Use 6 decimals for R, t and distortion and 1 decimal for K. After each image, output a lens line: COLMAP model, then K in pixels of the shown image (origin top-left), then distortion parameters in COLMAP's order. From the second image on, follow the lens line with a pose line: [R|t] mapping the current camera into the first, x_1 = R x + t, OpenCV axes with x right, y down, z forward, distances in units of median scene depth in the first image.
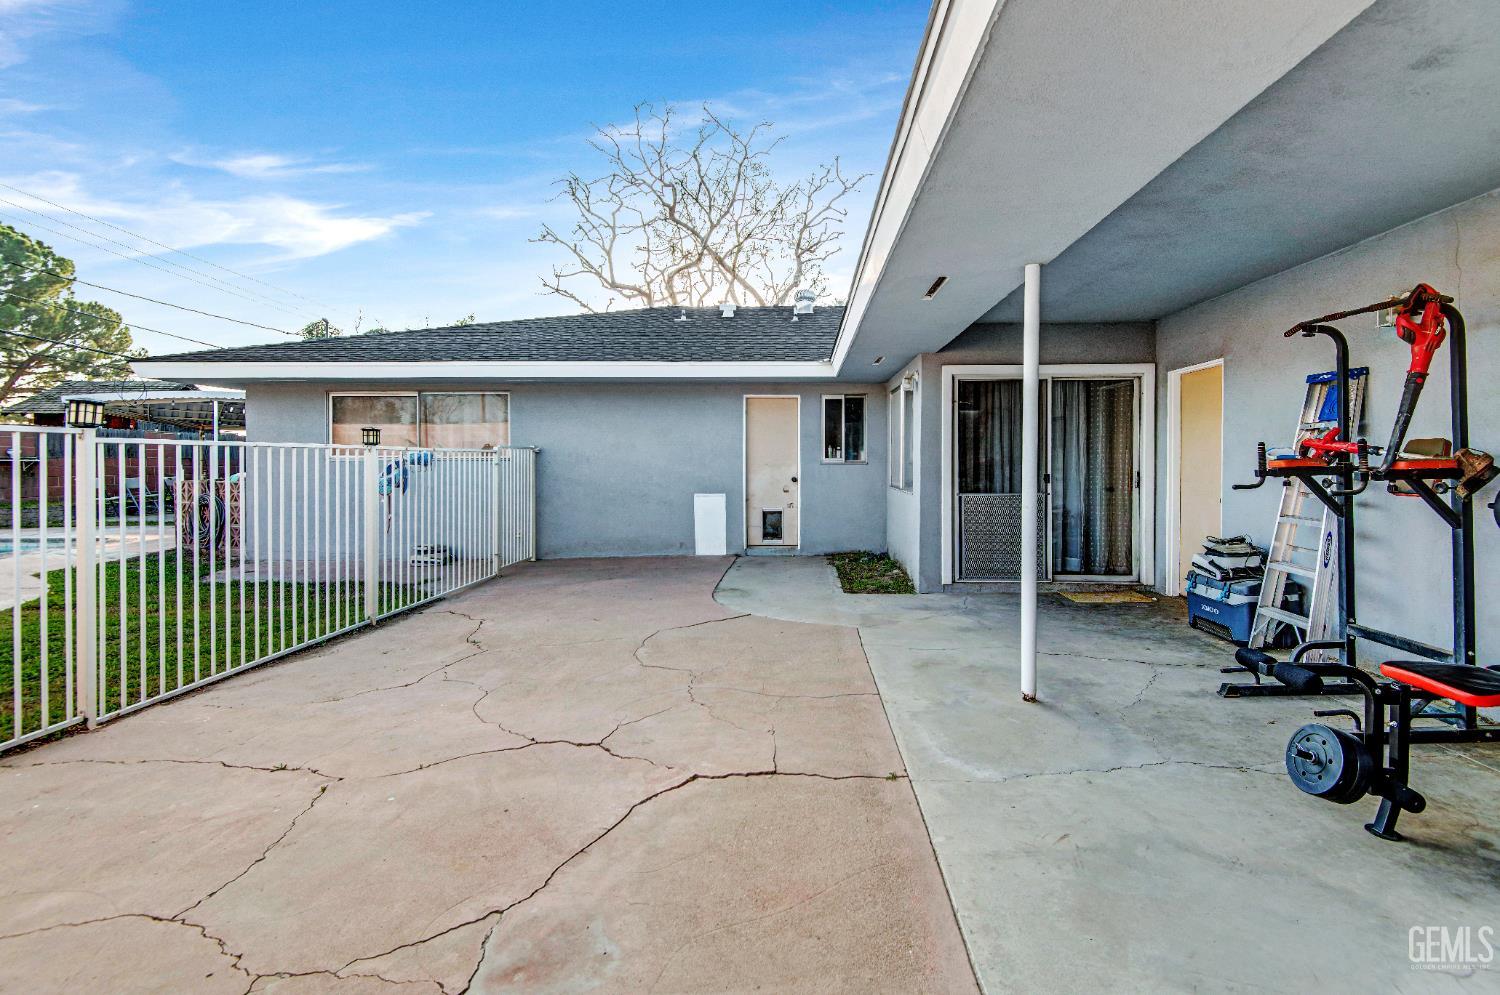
lens RADIAL K [[670.6, 0, 786.3], [0, 670.6, 469.6], [0, 0, 1]] dist [0.027984, -0.012781]
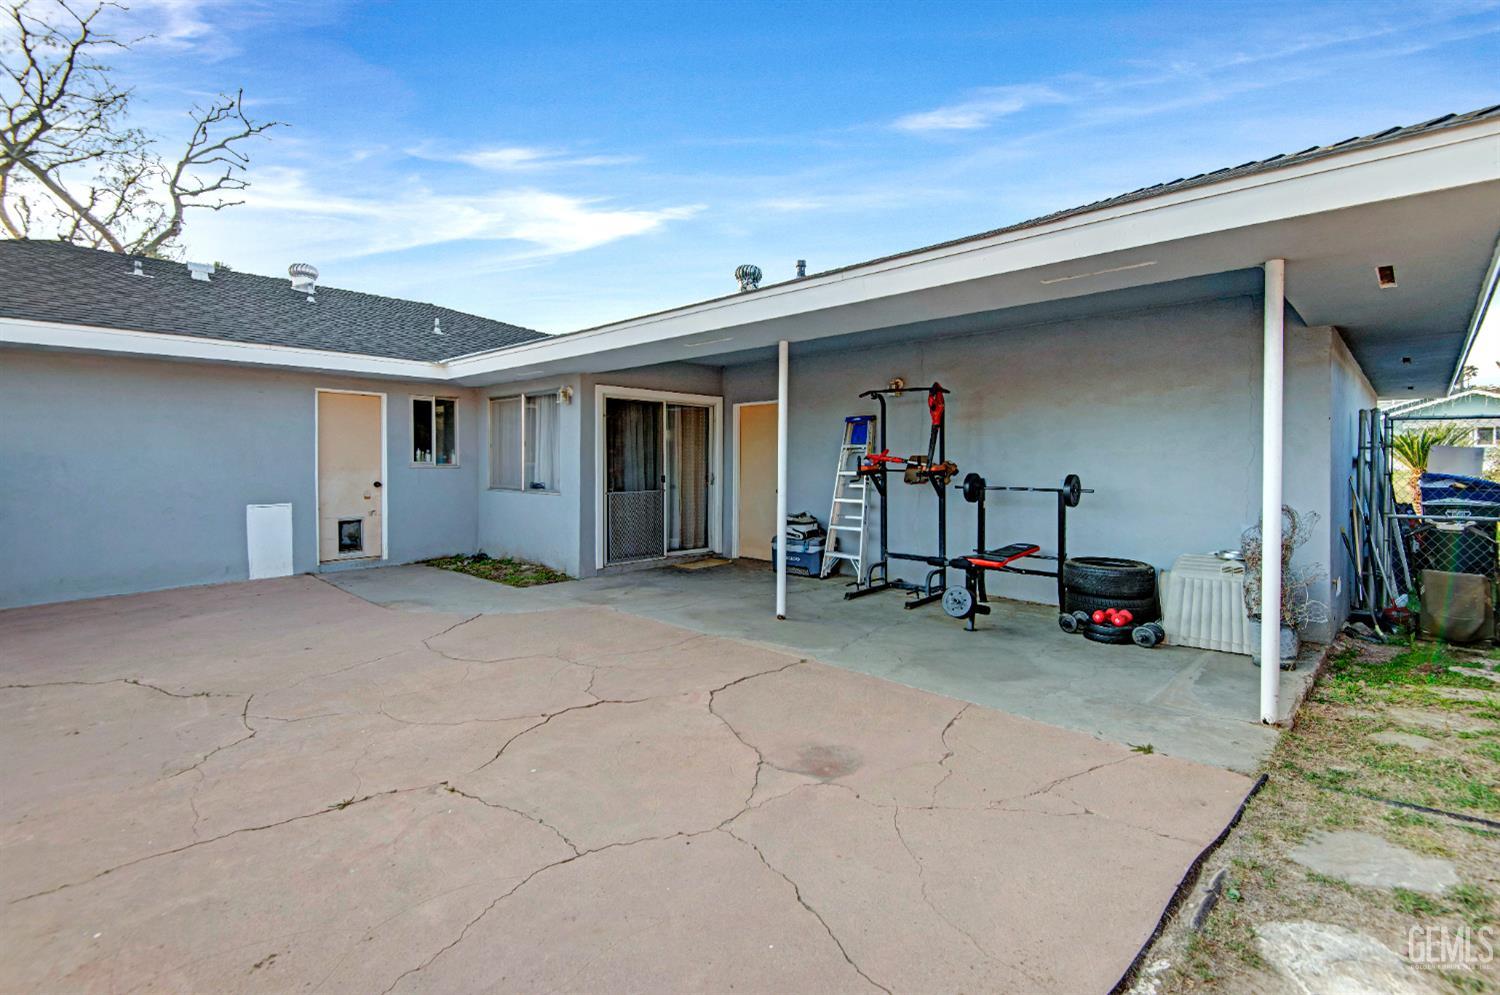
lens RADIAL K [[671.0, 0, 749.8], [0, 671.0, 480.8], [0, 0, 1]] dist [-0.001230, -0.000482]
pose [[0.685394, -0.016249, 0.727991, -0.440359], [0.006828, 0.999850, 0.015889, -0.002003], [-0.728141, -0.005919, 0.685402, -0.004044]]
